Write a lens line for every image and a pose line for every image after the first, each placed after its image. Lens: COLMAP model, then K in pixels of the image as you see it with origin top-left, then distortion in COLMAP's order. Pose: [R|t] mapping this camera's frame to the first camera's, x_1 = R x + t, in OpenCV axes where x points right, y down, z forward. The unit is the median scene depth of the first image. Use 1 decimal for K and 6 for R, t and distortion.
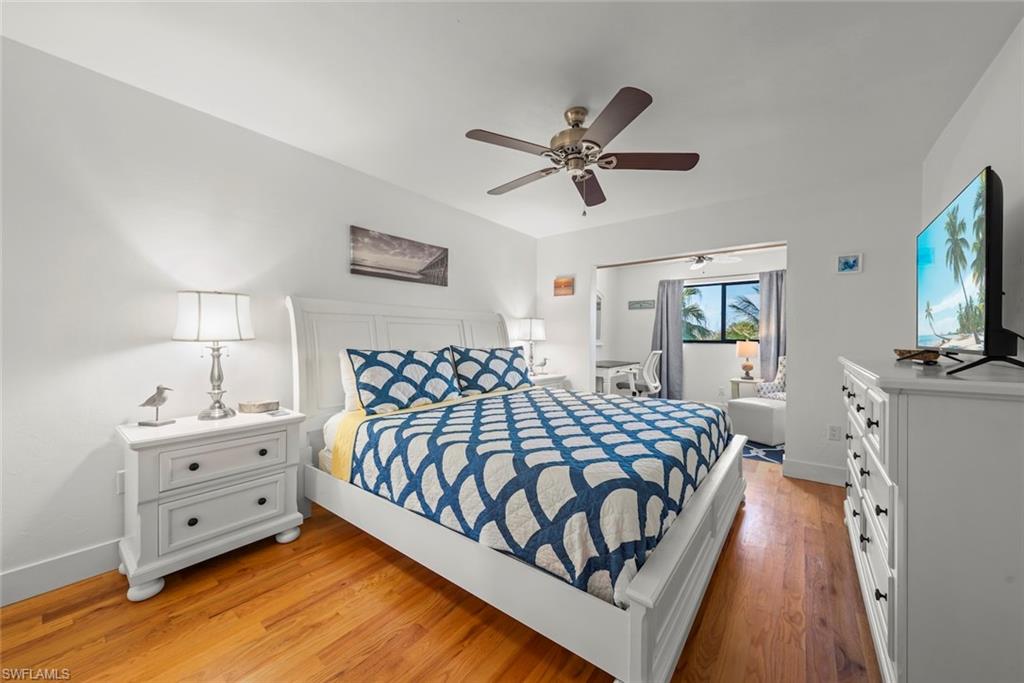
lens RADIAL K [[363.3, 0, 516.4], [0, 363.3, 337.1], [0, 0, 1]] dist [-0.004262, 0.000546]
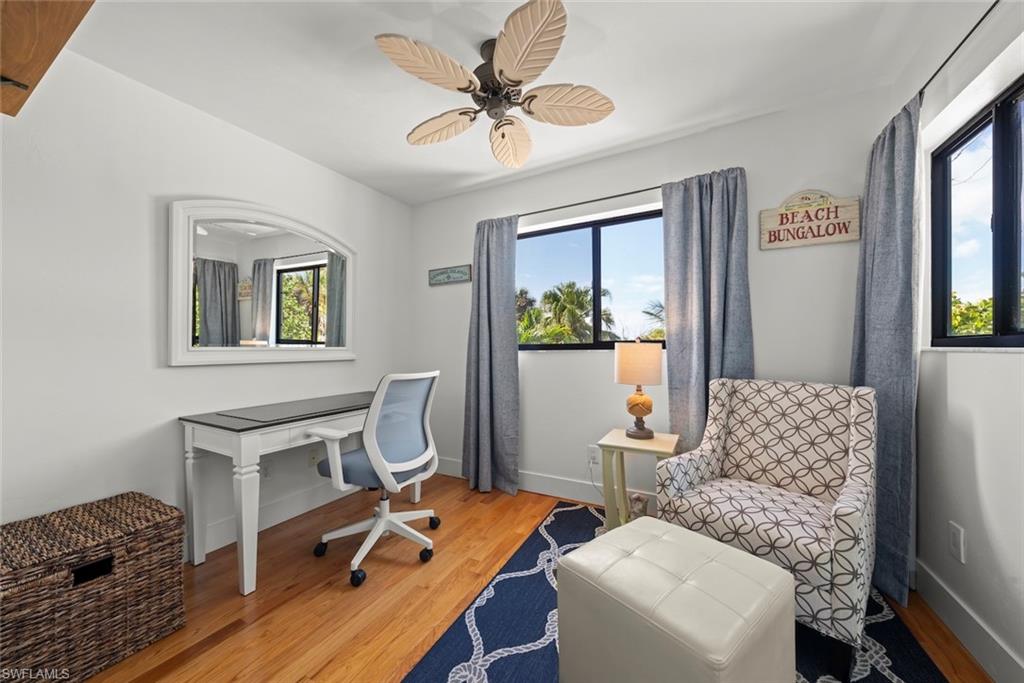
lens RADIAL K [[363.3, 0, 510.8], [0, 363.3, 342.8], [0, 0, 1]] dist [-0.004262, 0.000546]
pose [[0.985820, -0.008031, 0.167615, 0.418718], [0.011308, 0.999763, -0.018604, 0.016552], [-0.167426, 0.020235, 0.985677, 0.609087]]
